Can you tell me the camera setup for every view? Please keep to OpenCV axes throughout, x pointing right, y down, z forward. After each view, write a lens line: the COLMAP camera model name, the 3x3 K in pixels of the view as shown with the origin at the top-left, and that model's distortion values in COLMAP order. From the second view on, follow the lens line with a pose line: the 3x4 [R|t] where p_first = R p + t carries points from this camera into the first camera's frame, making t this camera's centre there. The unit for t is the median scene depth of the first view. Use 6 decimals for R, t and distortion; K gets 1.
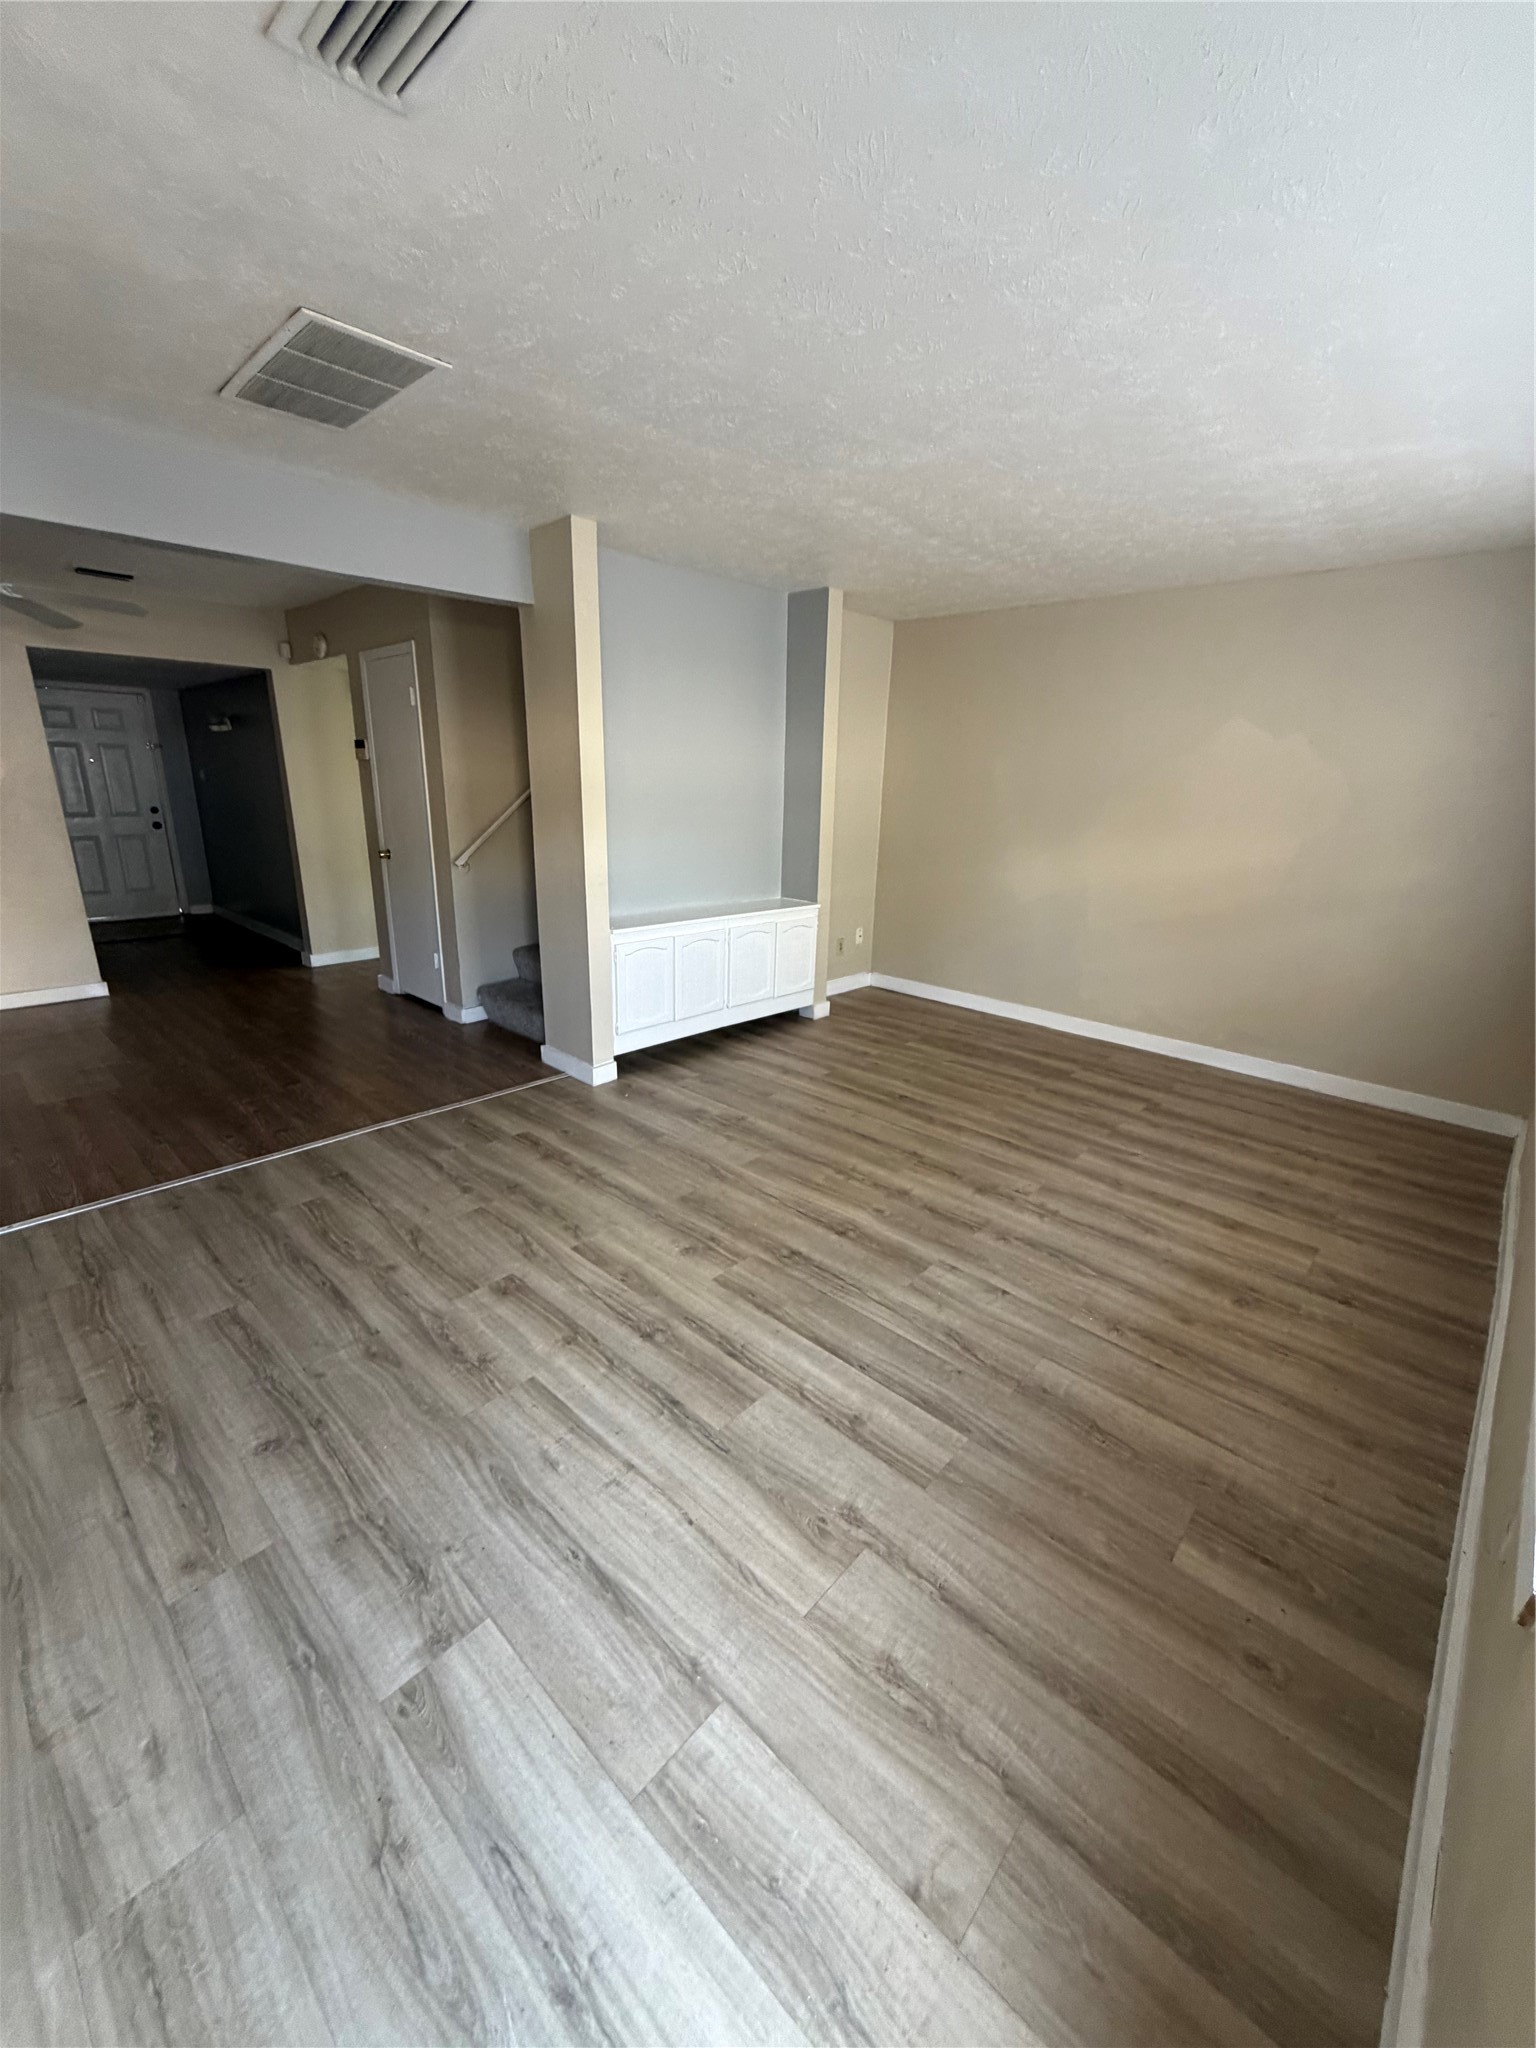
lens RADIAL K [[807.3, 0, 768.0], [0, 807.3, 1024.0], [0, 0, 1]] dist [-0.006022, 0.000127]
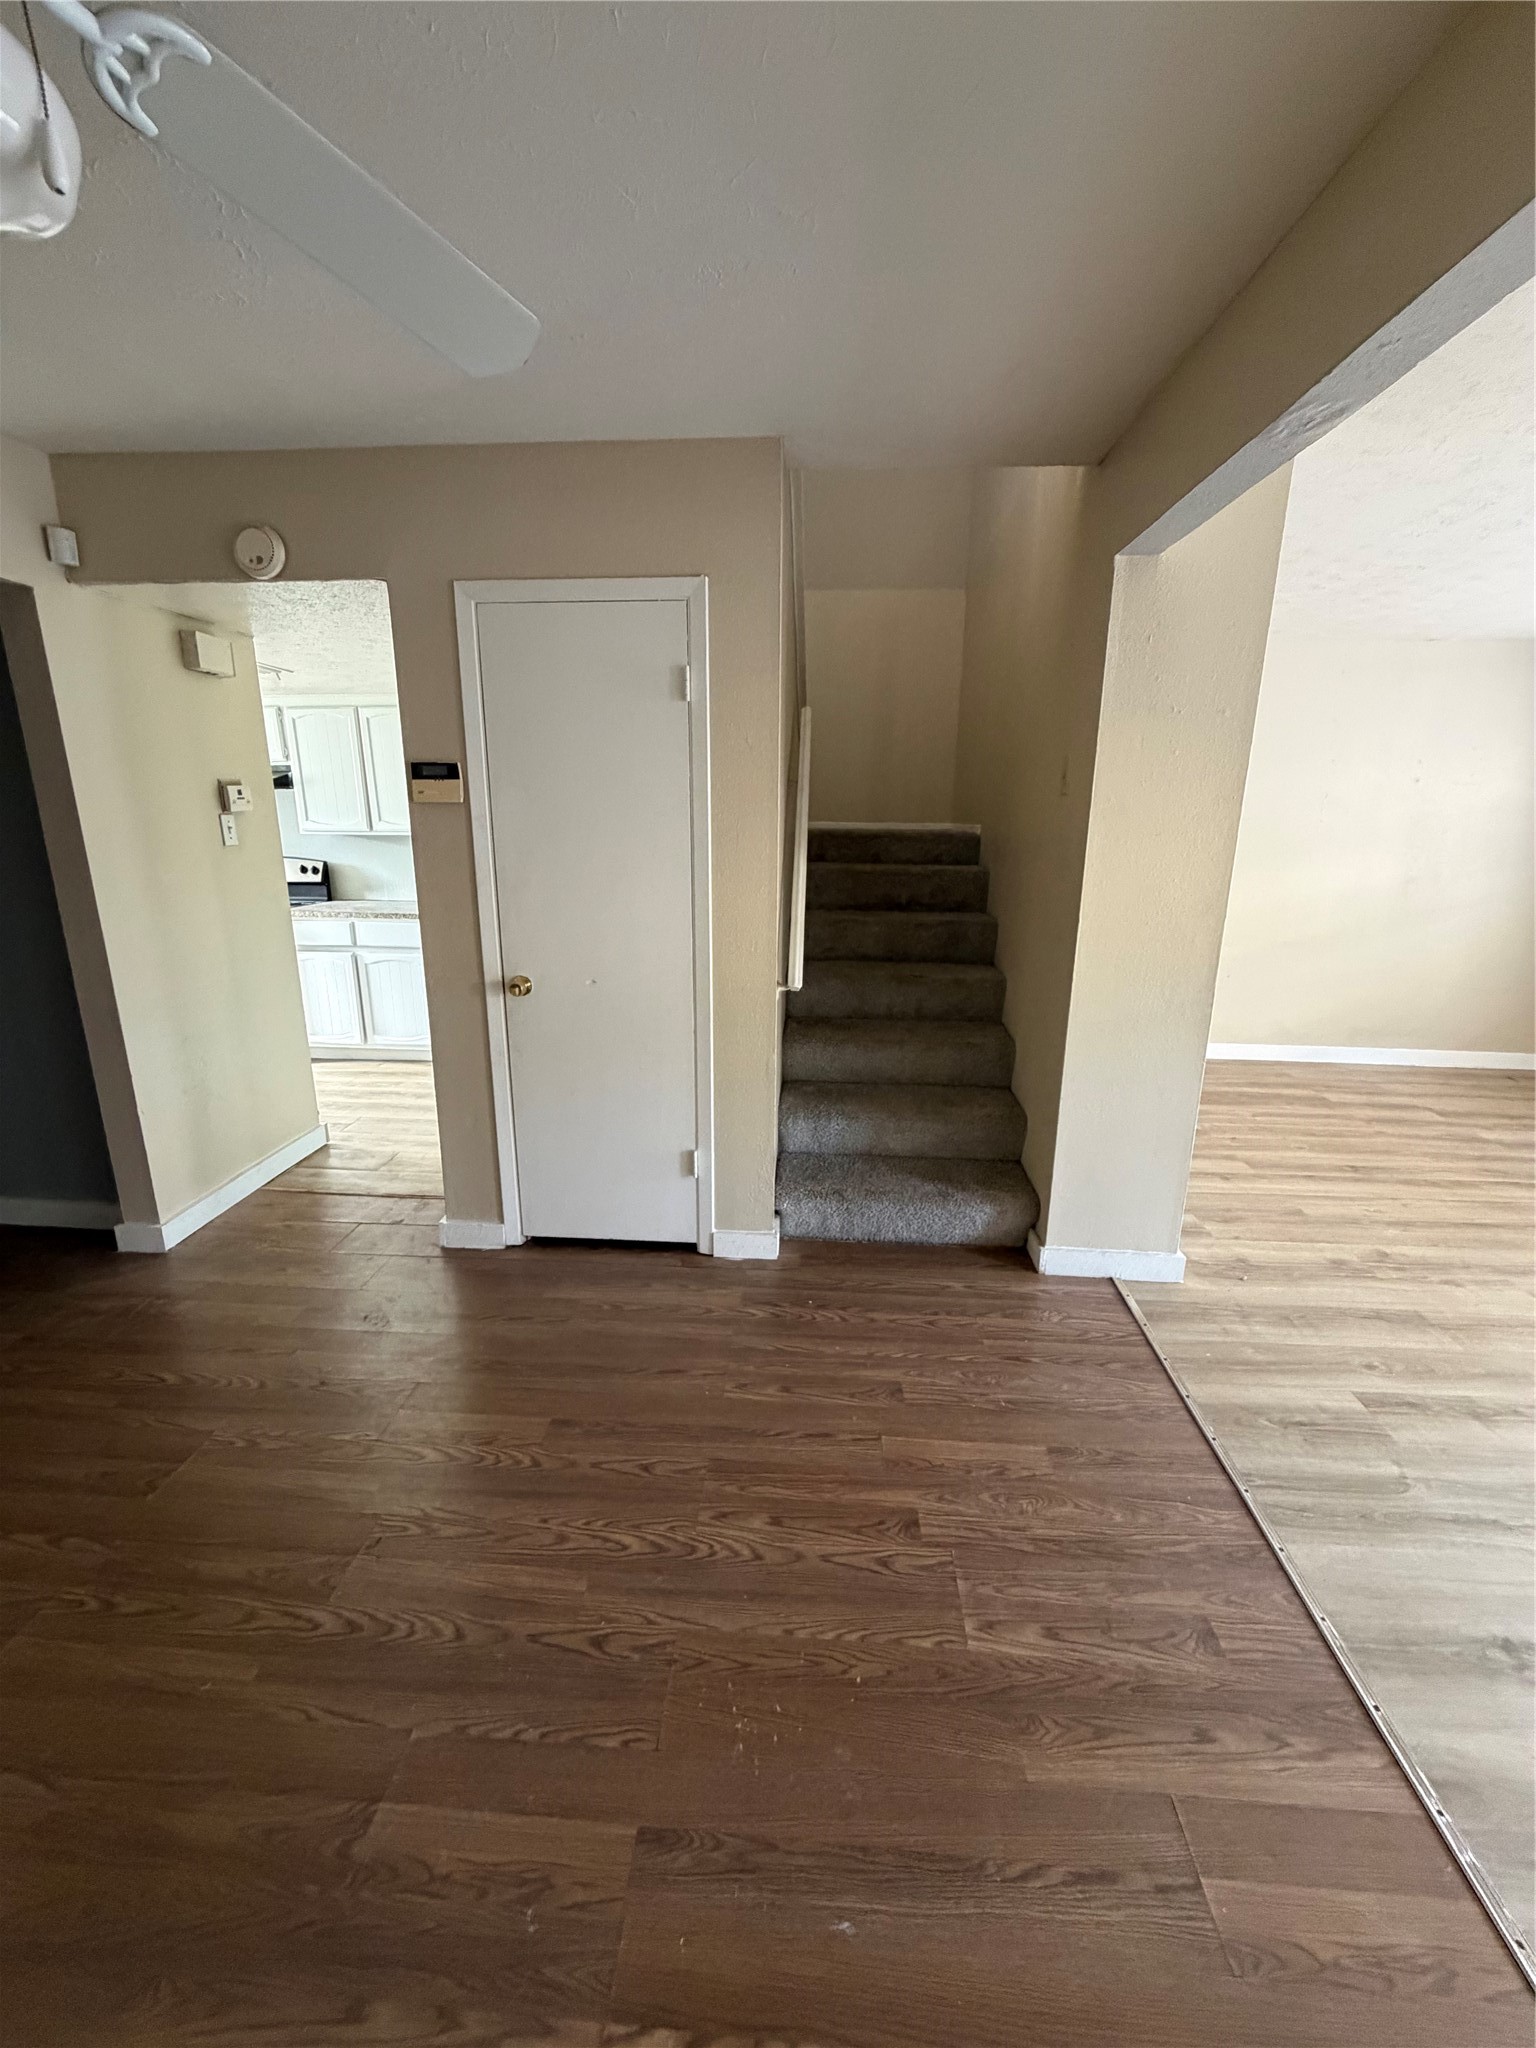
lens RADIAL K [[807.3, 0, 768.0], [0, 807.3, 1024.0], [0, 0, 1]] dist [-0.006022, 0.000127]
pose [[0.775104, -0.177859, 0.606284, -0.836937], [0.191407, 0.980570, 0.042955, -0.226388], [-0.602144, 0.082753, 0.794087, 0.634459]]
